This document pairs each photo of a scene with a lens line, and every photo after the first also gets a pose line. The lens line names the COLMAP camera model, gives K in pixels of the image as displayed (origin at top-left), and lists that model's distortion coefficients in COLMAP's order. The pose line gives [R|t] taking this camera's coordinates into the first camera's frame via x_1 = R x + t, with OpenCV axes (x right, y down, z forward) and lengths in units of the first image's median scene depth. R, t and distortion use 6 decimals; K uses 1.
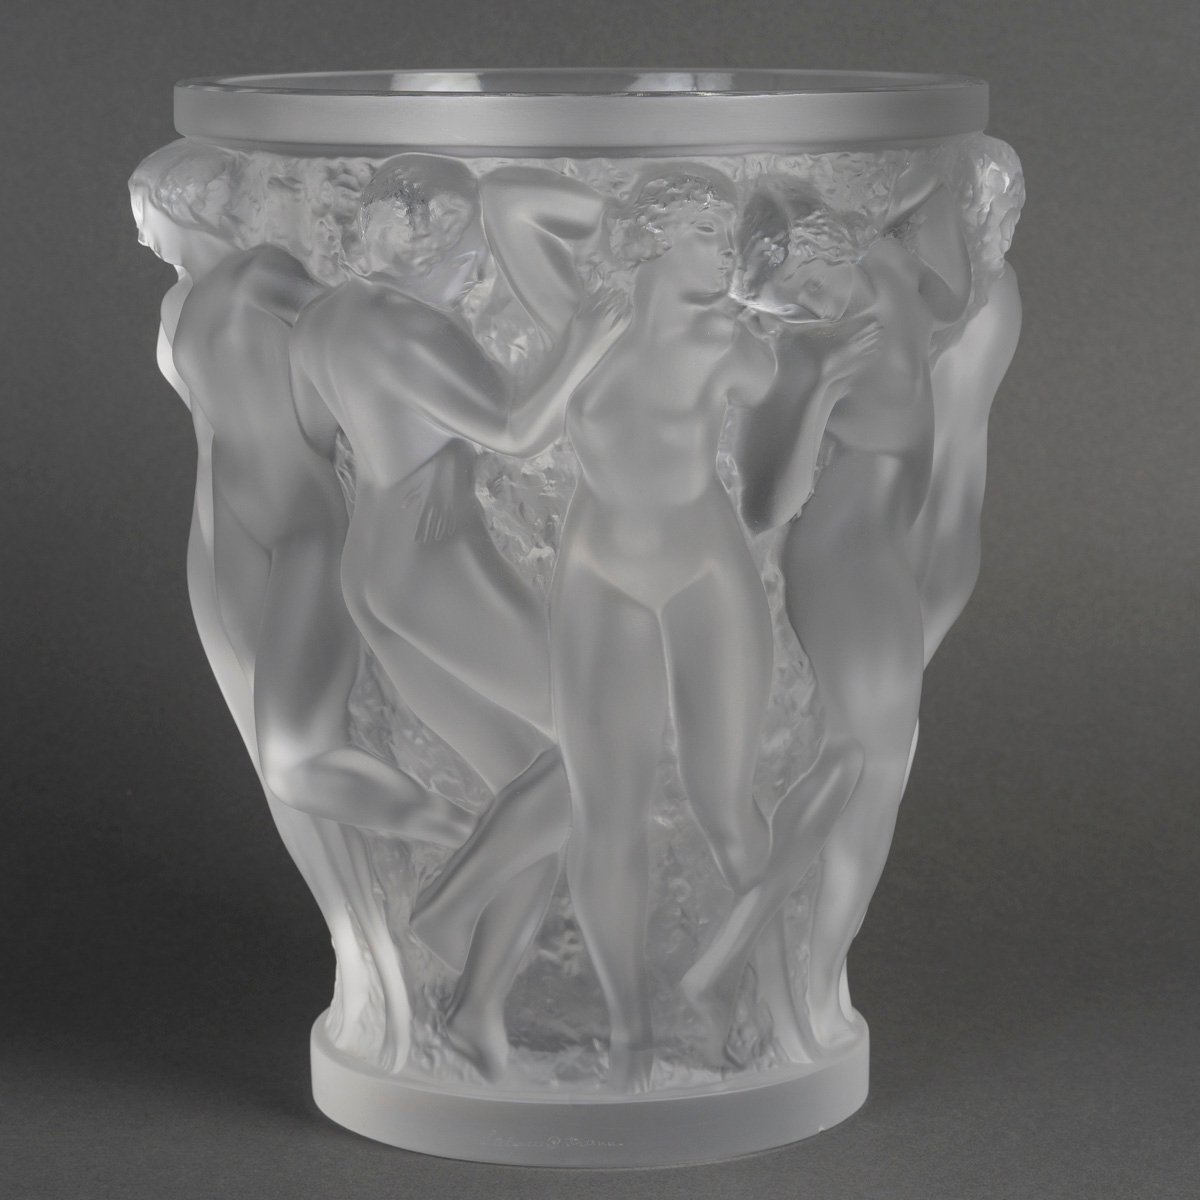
lens RADIAL K [[5466.9, 0, 592.9], [0, 5466.9, 604.2], [0, 0, 1]] dist [0.123043, 0.000000]
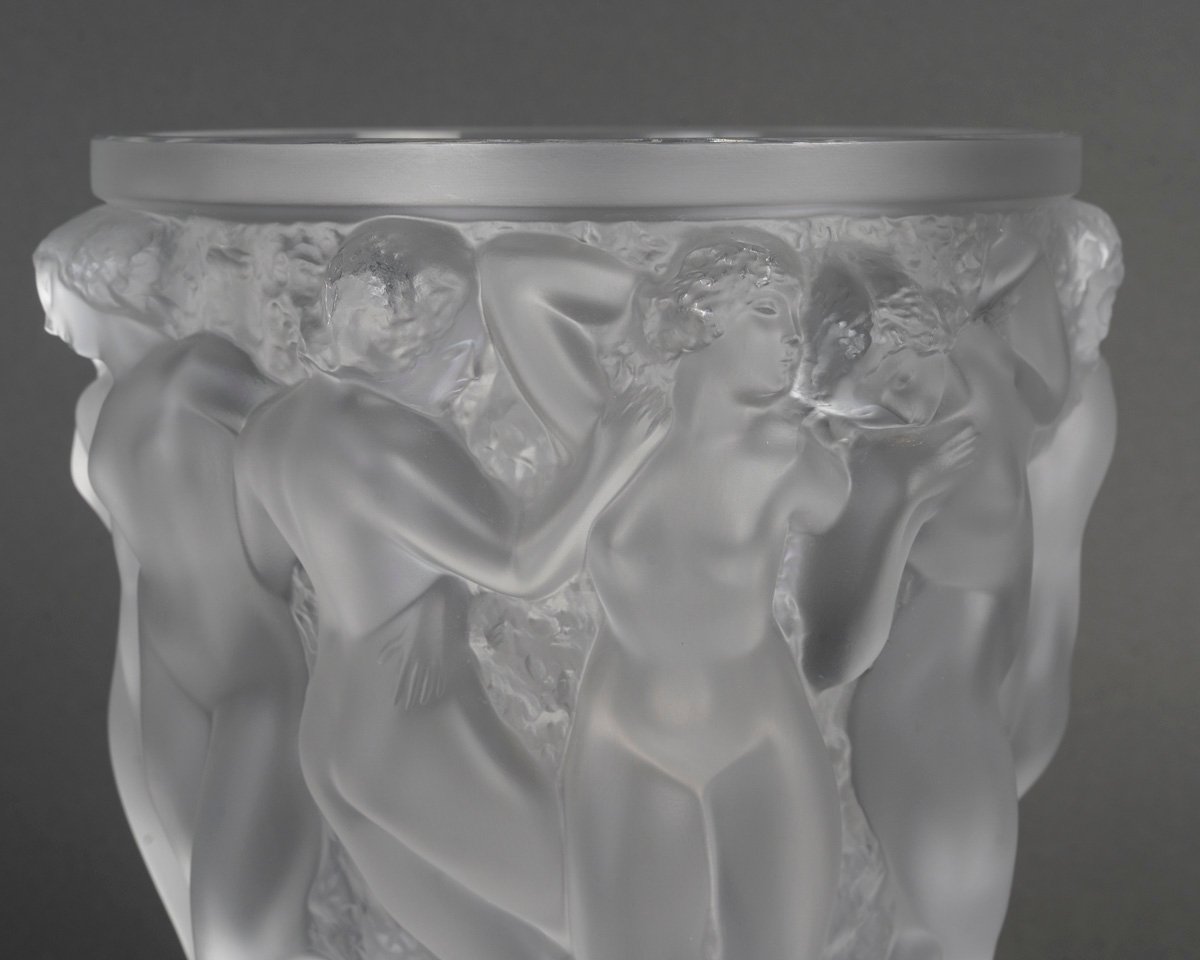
lens RADIAL K [[3903.4, 0, 599.0], [0, 3903.4, 477.4], [0, 0, 1]] dist [0.009687, 0.000000]
pose [[0.998980, -0.004419, 0.044943, -0.028140], [0.005826, 0.999495, -0.031230, -0.026642], [-0.044783, 0.031460, 0.998501, 0.432158]]
